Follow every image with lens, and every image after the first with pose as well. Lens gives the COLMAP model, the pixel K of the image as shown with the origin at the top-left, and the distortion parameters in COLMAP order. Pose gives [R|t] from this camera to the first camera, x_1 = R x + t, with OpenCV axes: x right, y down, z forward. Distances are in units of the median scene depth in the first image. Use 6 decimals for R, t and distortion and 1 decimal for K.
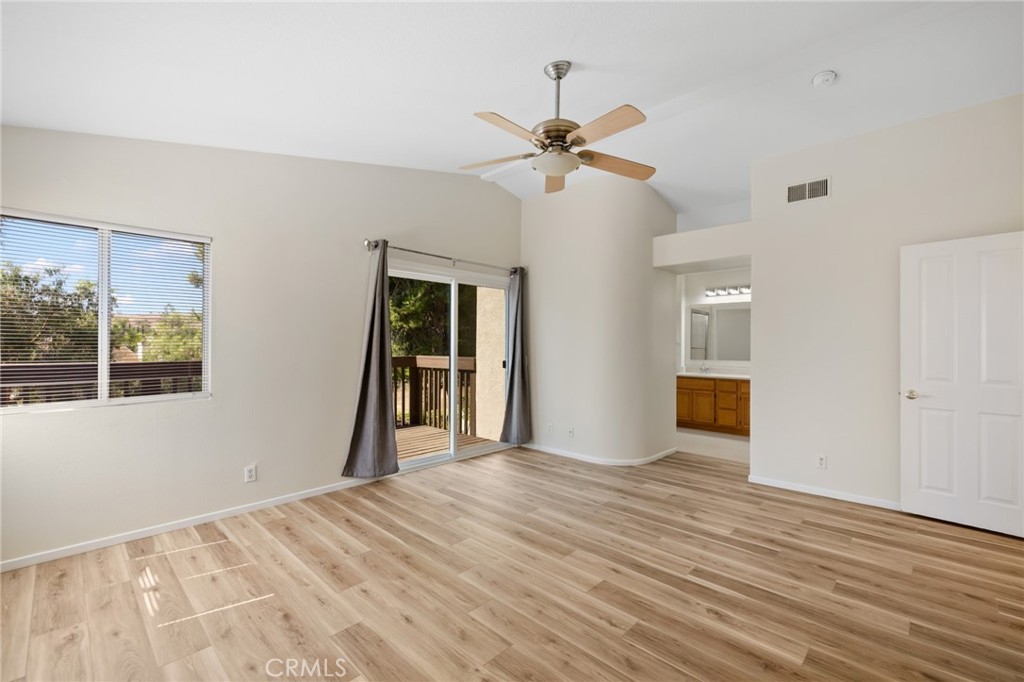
lens RADIAL K [[428.6, 0, 513.5], [0, 428.6, 342.5], [0, 0, 1]] dist [-0.003949, -0.000114]
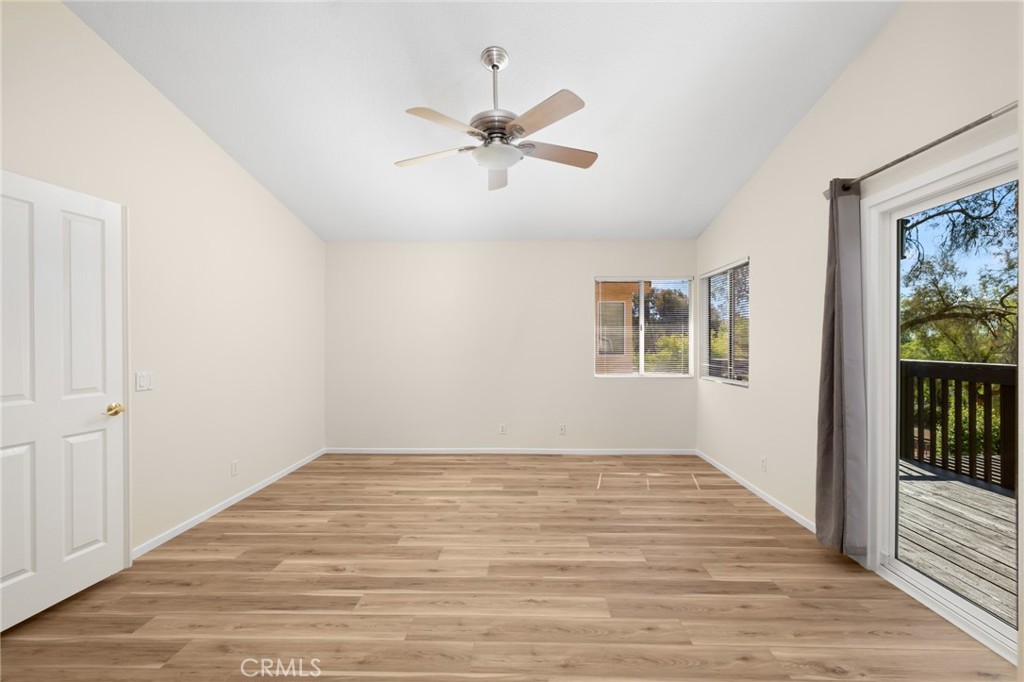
lens RADIAL K [[428.6, 0, 513.7], [0, 428.6, 346.8], [0, 0, 1]] dist [-0.003949, -0.000114]
pose [[-0.737490, 0.002487, -0.675353, 0.758347], [0.001207, 0.999996, 0.002365, 0.014075], [0.675357, 0.000929, -0.737491, 1.827506]]
